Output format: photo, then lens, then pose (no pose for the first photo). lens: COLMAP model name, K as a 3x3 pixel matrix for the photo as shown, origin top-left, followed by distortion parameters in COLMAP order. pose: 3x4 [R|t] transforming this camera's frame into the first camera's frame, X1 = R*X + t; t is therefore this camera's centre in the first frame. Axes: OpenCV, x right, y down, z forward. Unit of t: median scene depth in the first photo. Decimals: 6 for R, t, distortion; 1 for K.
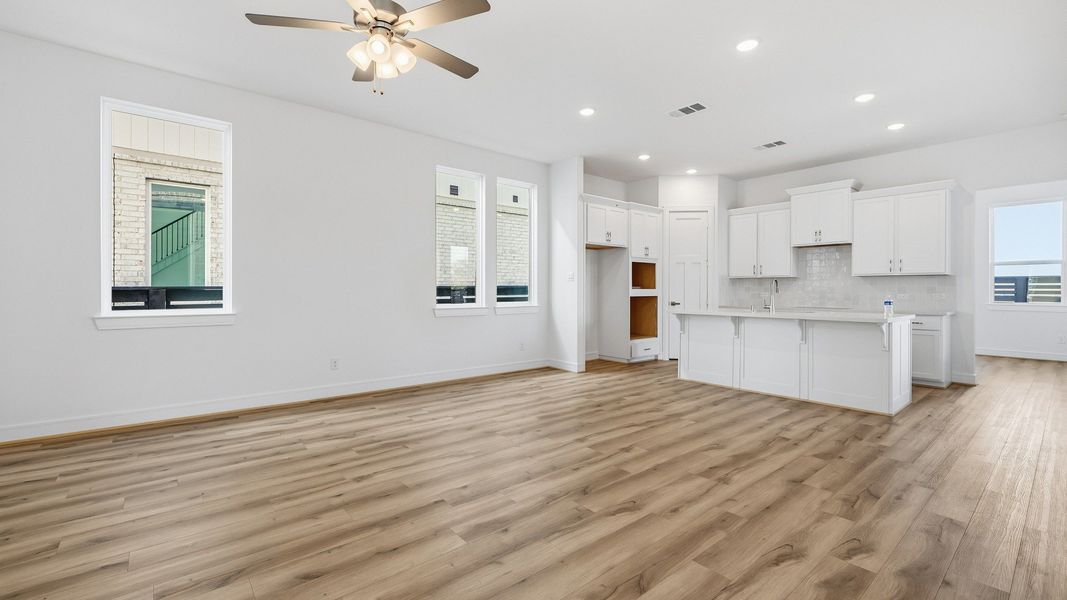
lens RADIAL K [[451.7, 0, 533.2], [0, 451.7, 292.1], [0, 0, 1]] dist [0.000692, 0.000291]
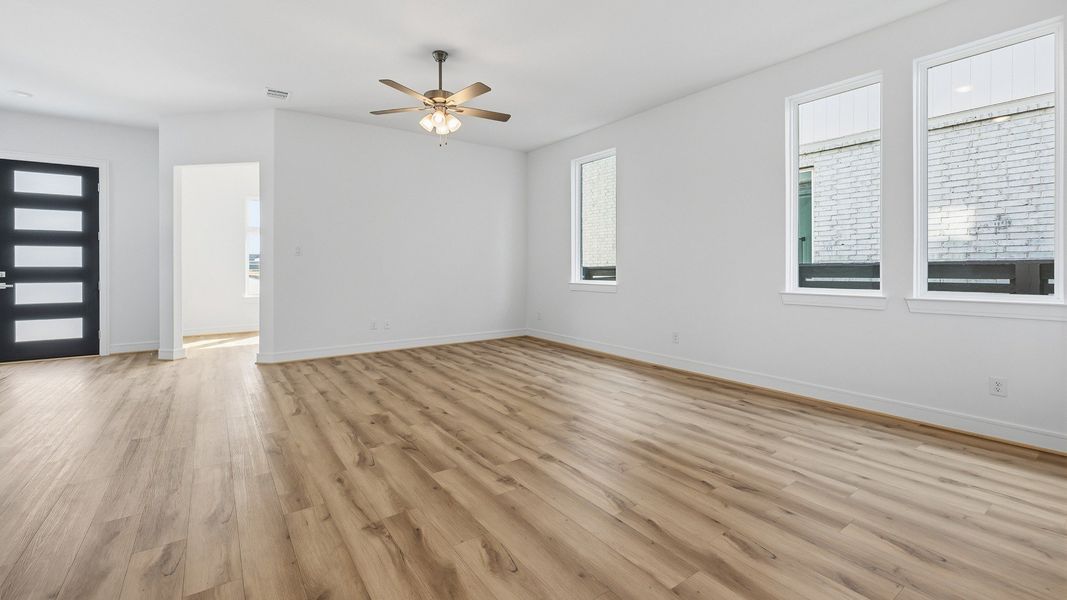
lens RADIAL K [[449.4, 0, 528.4], [0, 449.4, 268.0], [0, 0, 1]] dist [0.002583, 0.000385]
pose [[-0.082816, -0.002797, -0.996561, 0.628424], [-0.005823, 0.999980, -0.002323, 0.000121], [0.996548, 0.005610, -0.082830, 0.729946]]
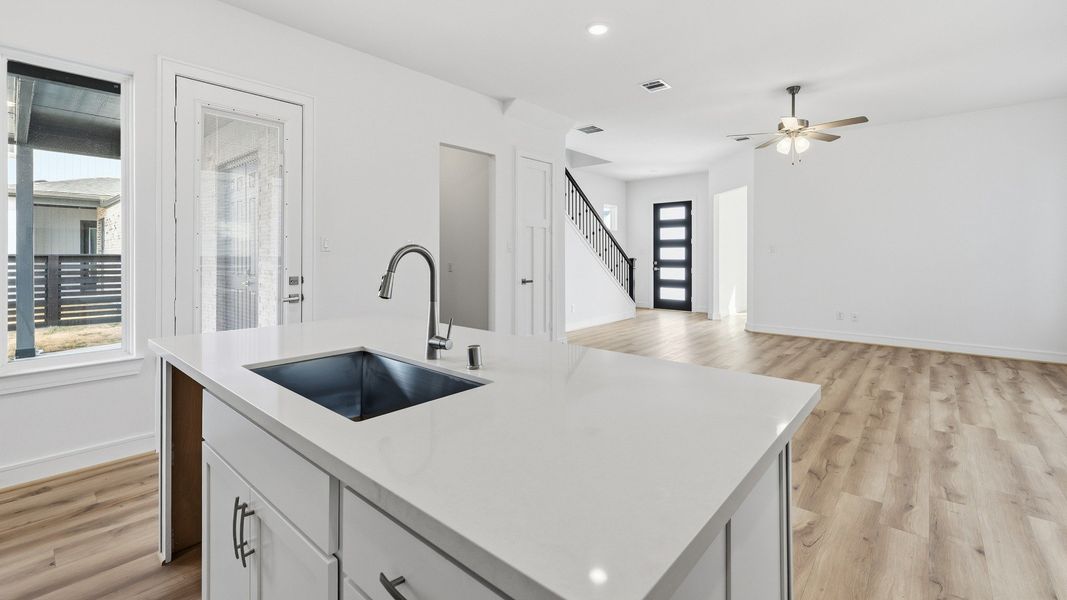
lens RADIAL K [[450.9, 0, 531.6], [0, 450.9, 255.3], [0, 0, 1]] dist [0.002119, 0.000208]
pose [[-0.988321, -0.002809, -0.152362, 0.544143], [-0.003914, 0.999968, 0.006952, -0.028710], [0.152338, 0.007467, -0.988300, 1.390990]]
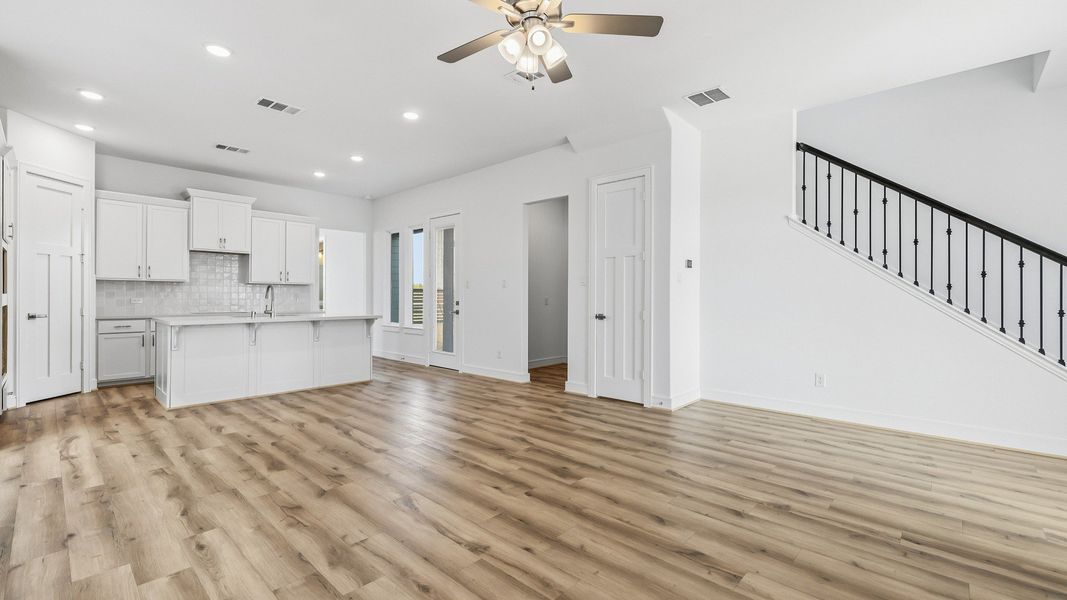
lens RADIAL K [[451.7, 0, 533.2], [0, 451.7, 292.1], [0, 0, 1]] dist [0.000692, 0.000291]
pose [[-0.128441, 0.006657, 0.991695, -0.642384], [0.001995, 0.999977, -0.006454, -0.005754], [-0.991715, 0.001149, -0.128451, 0.564667]]
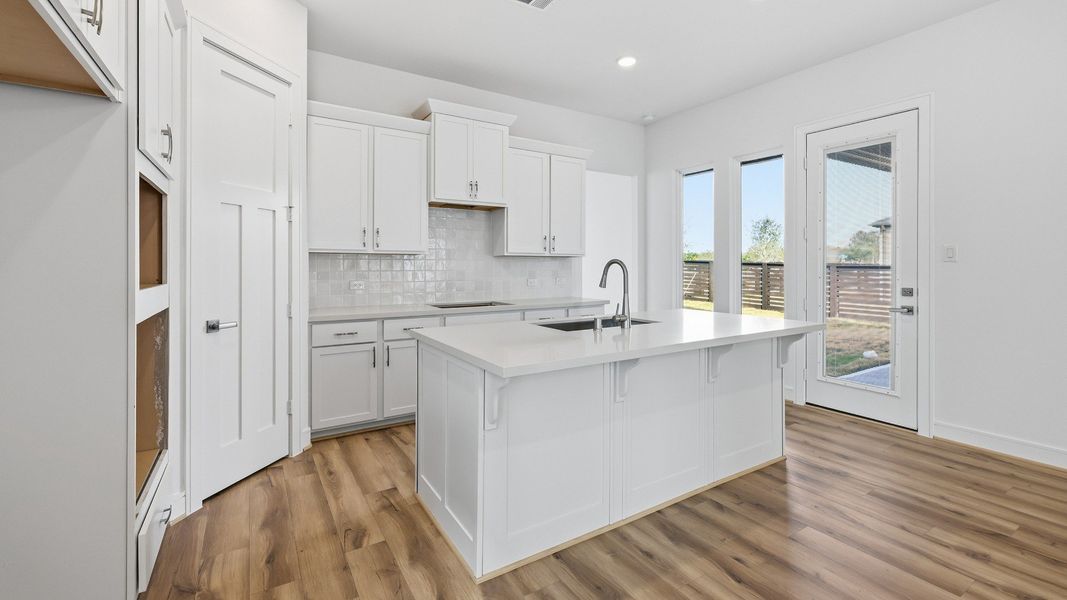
lens RADIAL K [[456.5, 0, 535.1], [0, 456.5, 256.1], [0, 0, 1]] dist [-0.000497, -0.000039]
pose [[0.137280, 0.015324, 0.990414, 0.021314], [0.004630, 0.999859, -0.016112, -0.028427], [-0.990521, 0.006798, 0.137190, 1.096714]]
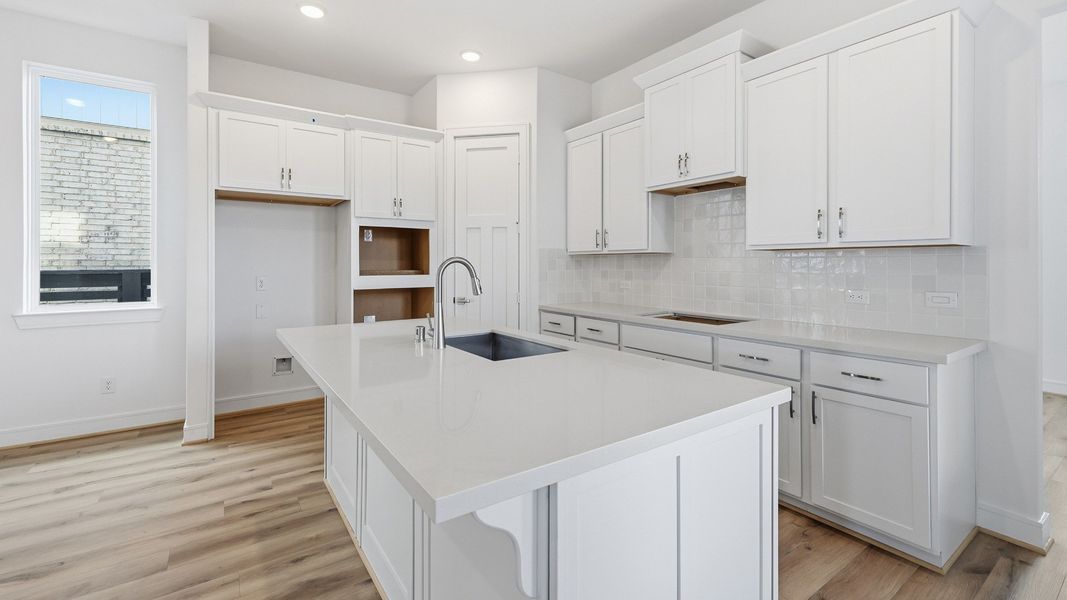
lens RADIAL K [[455.0, 0, 534.3], [0, 455.0, 264.5], [0, 0, 1]] dist [0.002757, 0.000526]
pose [[0.995652, -0.003513, -0.093084, 0.684563], [0.002802, 0.999966, -0.007762, -0.022798], [0.093108, 0.007467, 0.995628, 0.674829]]
